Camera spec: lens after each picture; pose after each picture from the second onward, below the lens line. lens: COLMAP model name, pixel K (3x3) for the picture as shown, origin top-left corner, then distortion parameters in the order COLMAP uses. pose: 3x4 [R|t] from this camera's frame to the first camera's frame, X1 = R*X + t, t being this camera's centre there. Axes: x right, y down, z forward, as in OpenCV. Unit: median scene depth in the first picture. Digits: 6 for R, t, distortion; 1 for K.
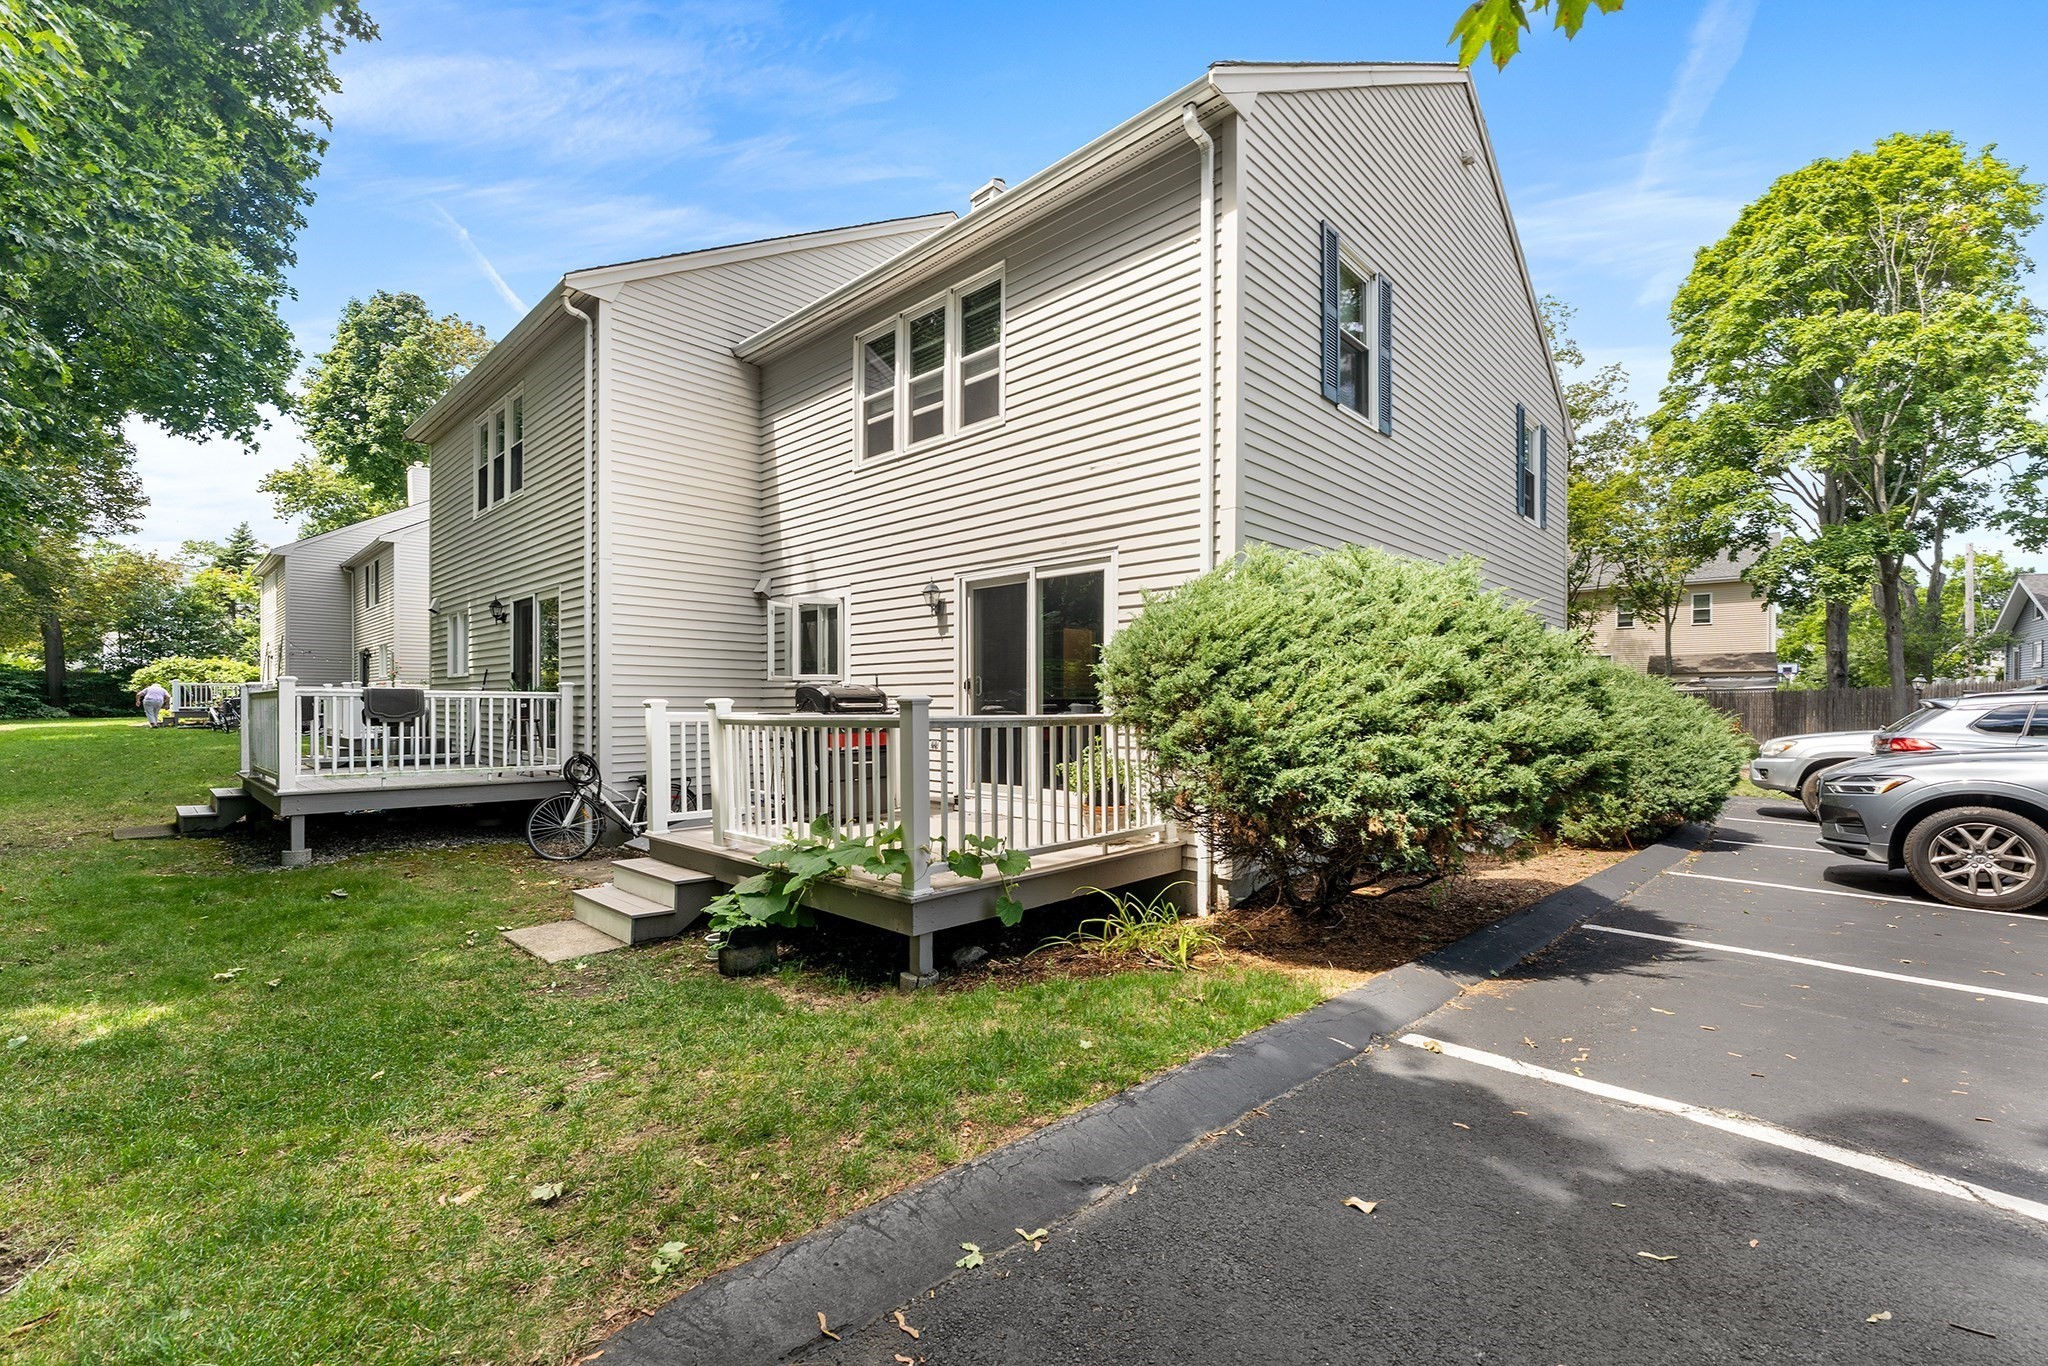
lens RADIAL K [[842.5, 0, 1024.0], [0, 842.5, 700.1], [0, 0, 1]] dist [-0.003027, -0.000060]
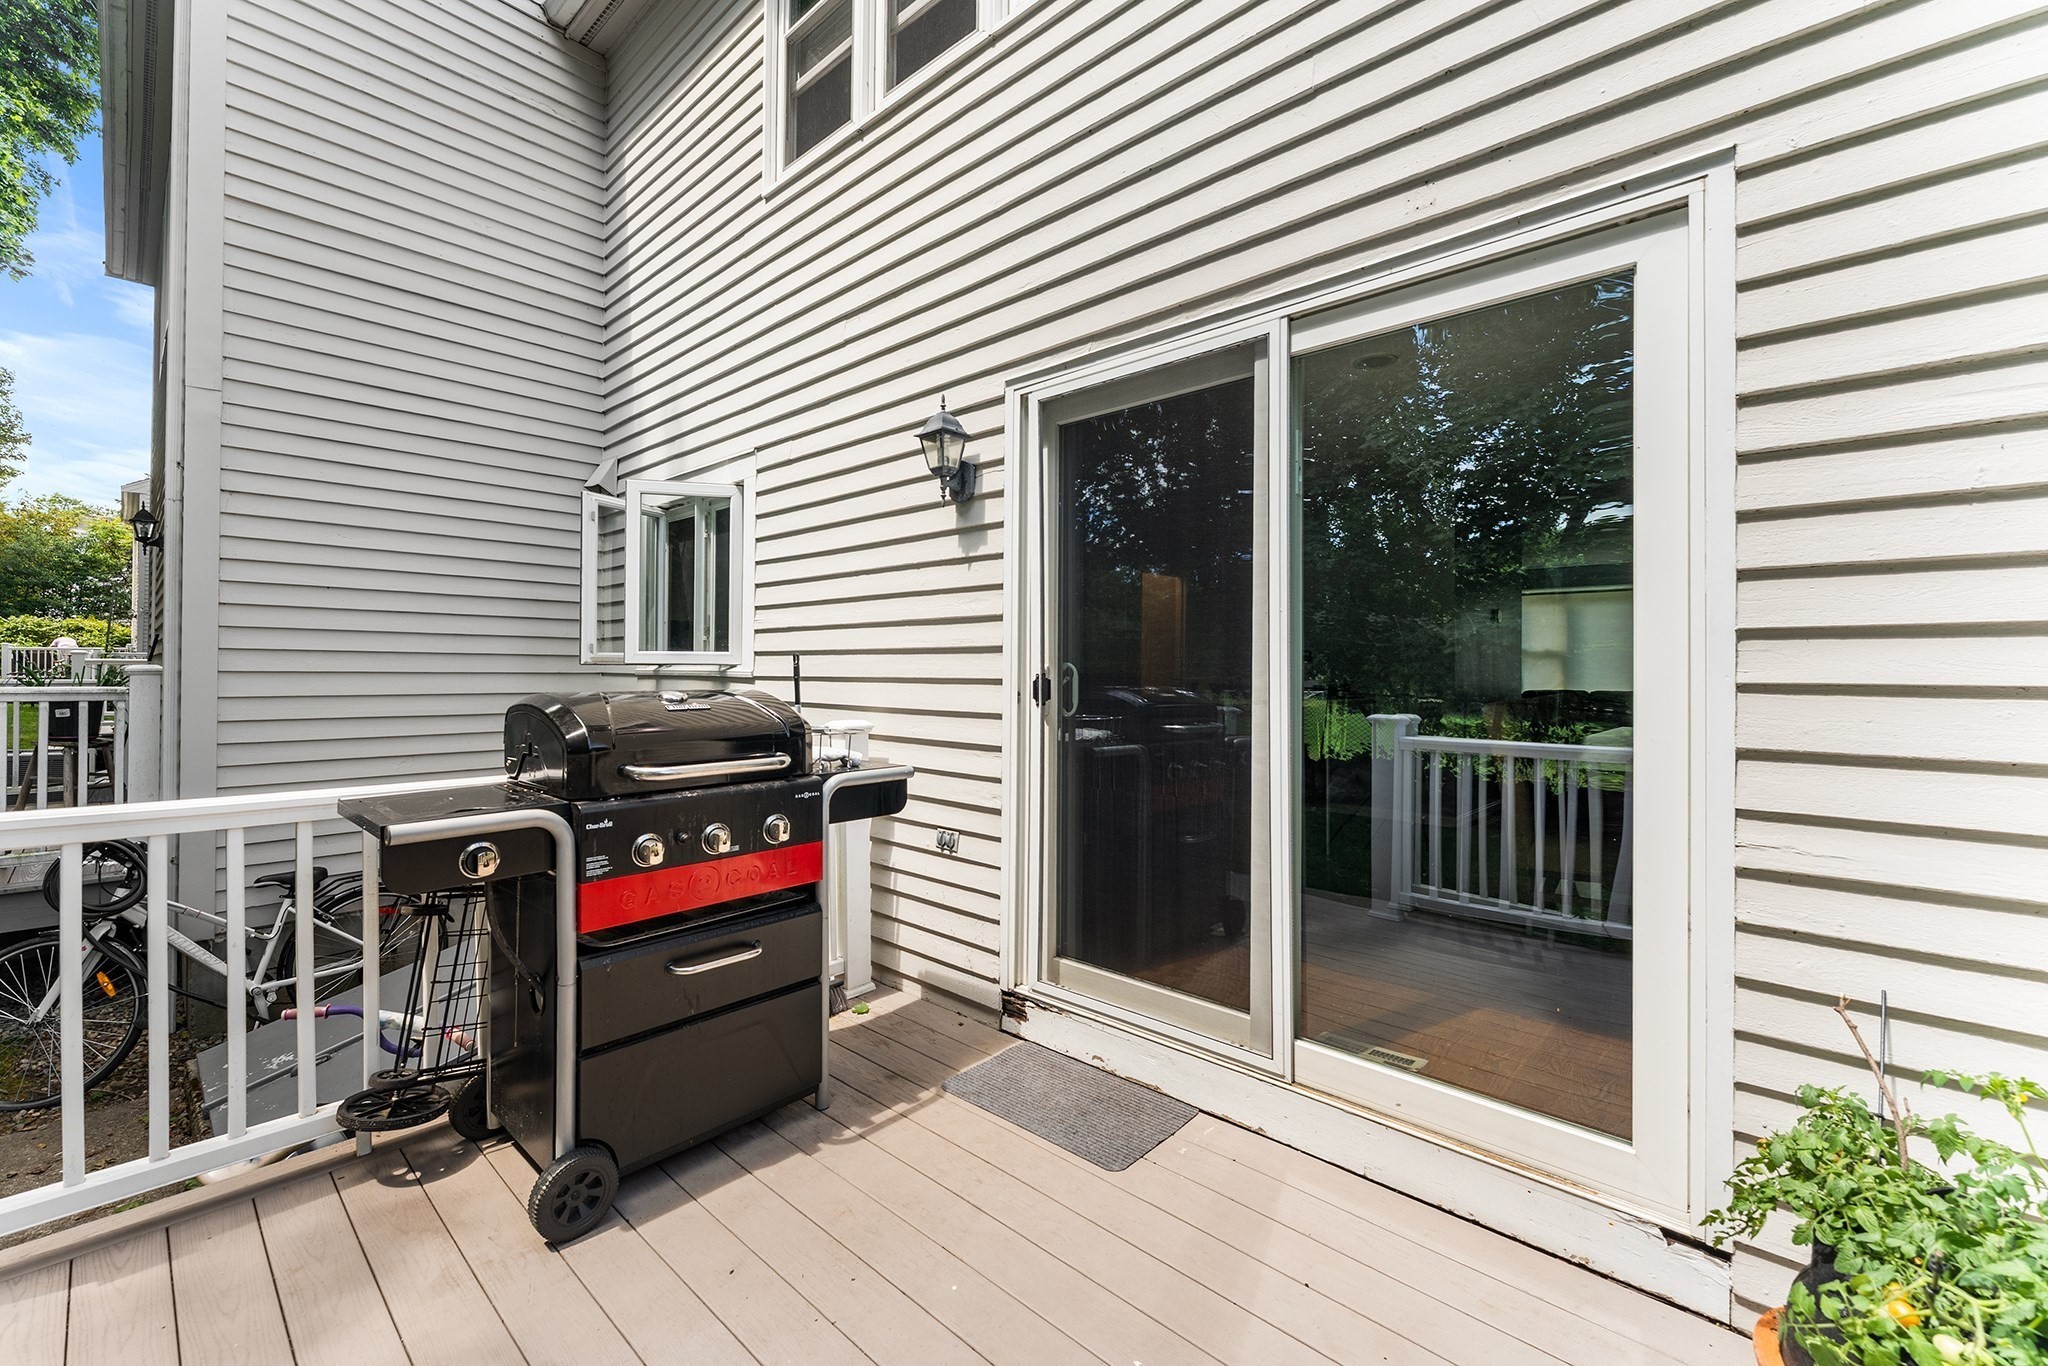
lens RADIAL K [[842.5, 0, 1013.8], [0, 842.5, 670.1], [0, 0, 1]] dist [-0.003027, -0.000060]
pose [[0.999957, 0.008472, 0.003761, -0.077841], [-0.008478, 0.999963, 0.001503, -0.025285], [-0.003748, -0.001535, 0.999992, 0.617652]]
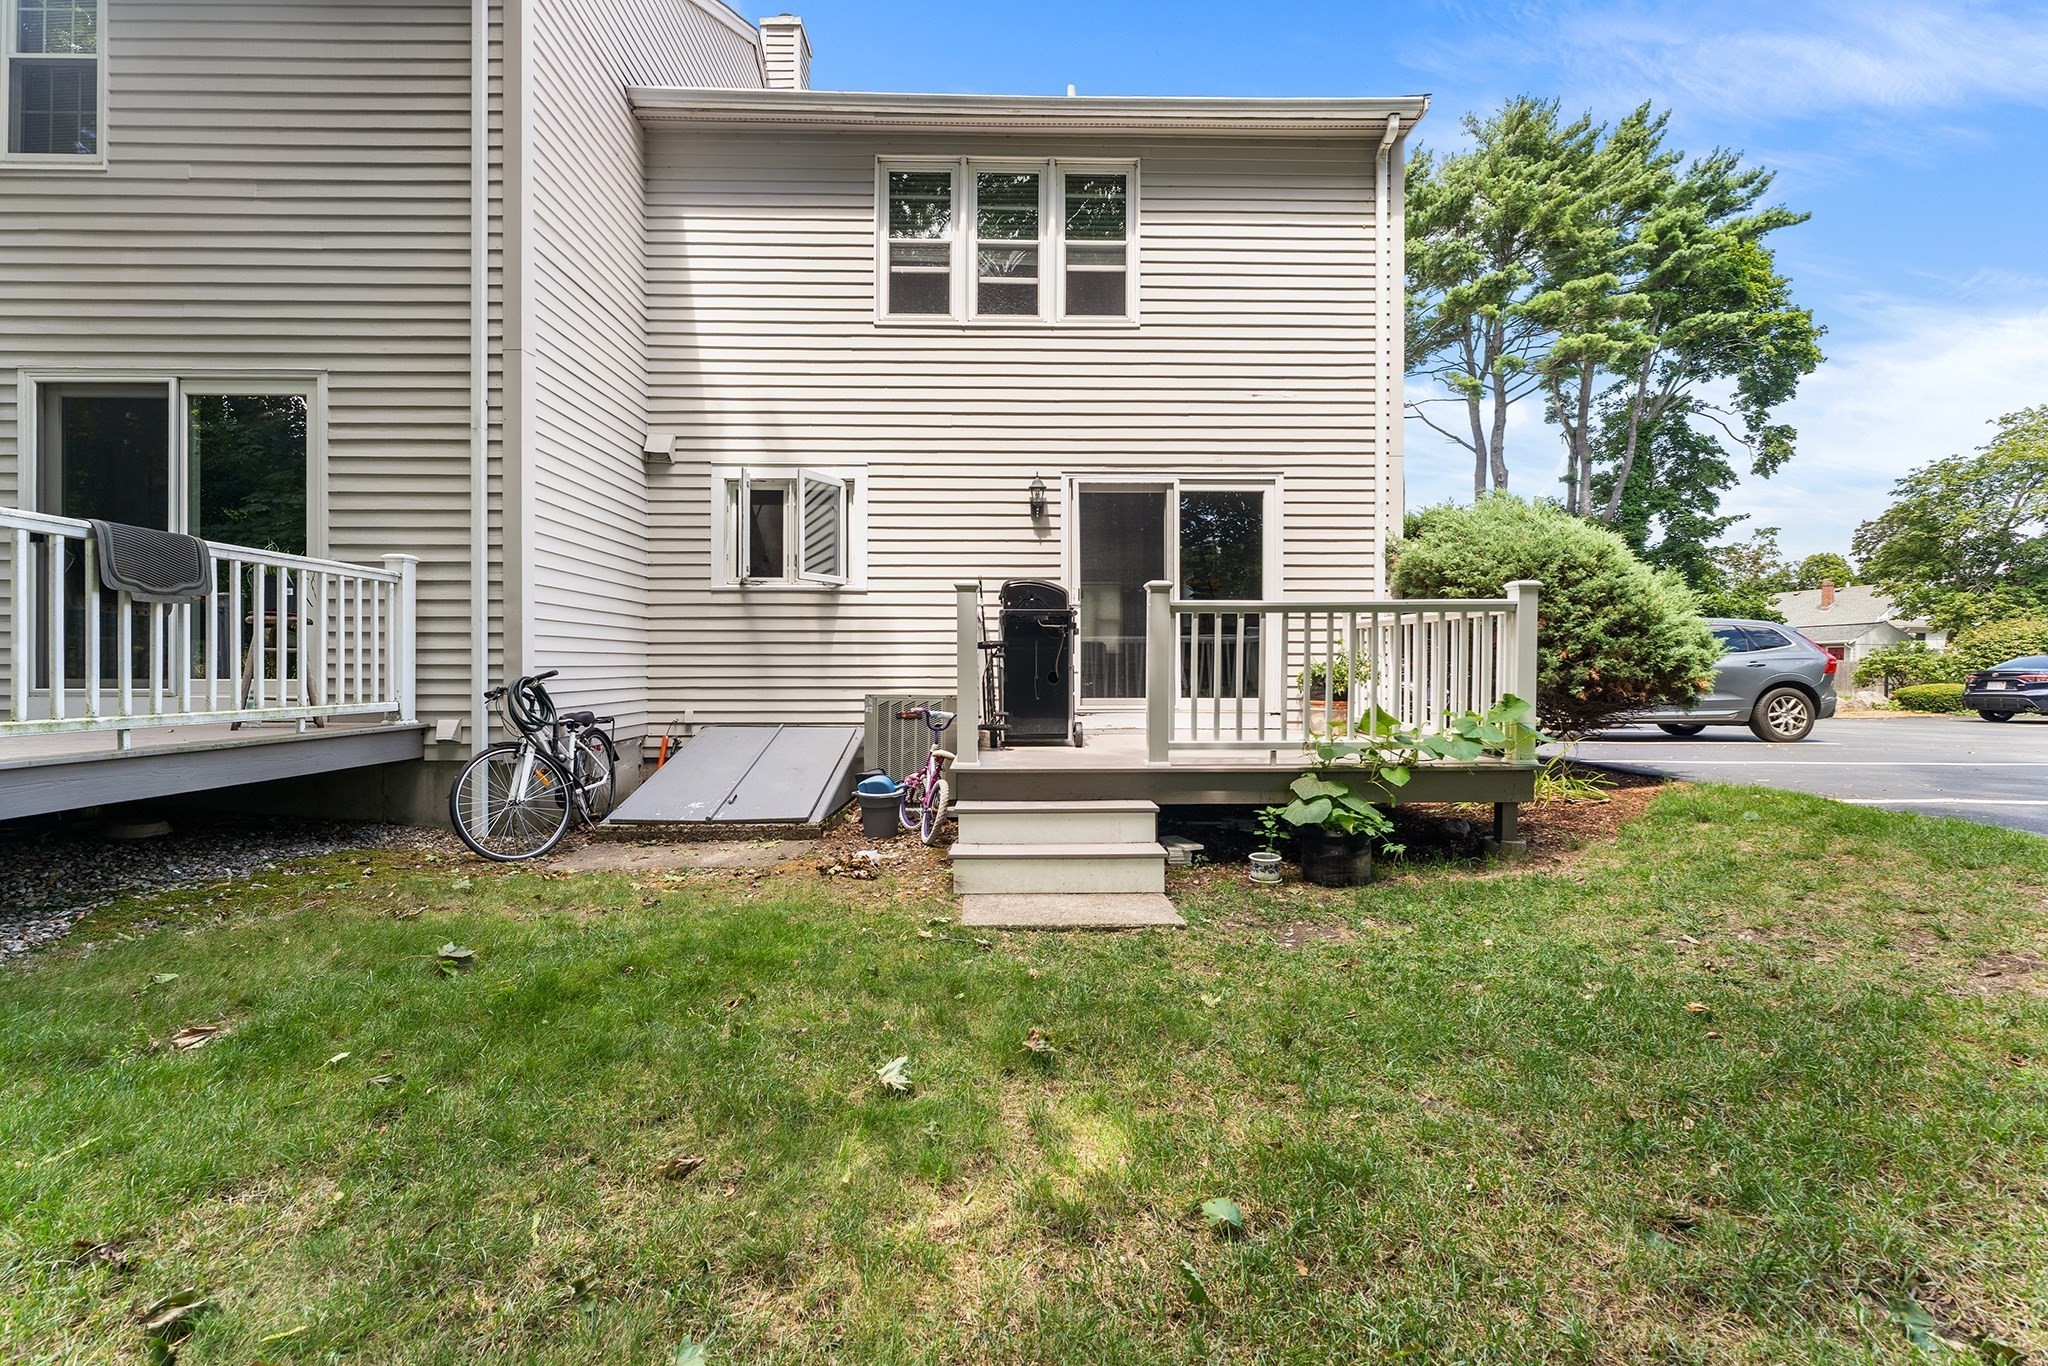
lens RADIAL K [[842.5, 0, 1010.3], [0, 842.5, 670.1], [0, 0, 1]] dist [-0.003027, -0.000060]
pose [[0.719074, 0.000456, 0.694933, -0.742588], [-0.004844, 0.999979, 0.004356, 0.060081], [-0.694916, -0.006498, 0.719061, 0.369619]]
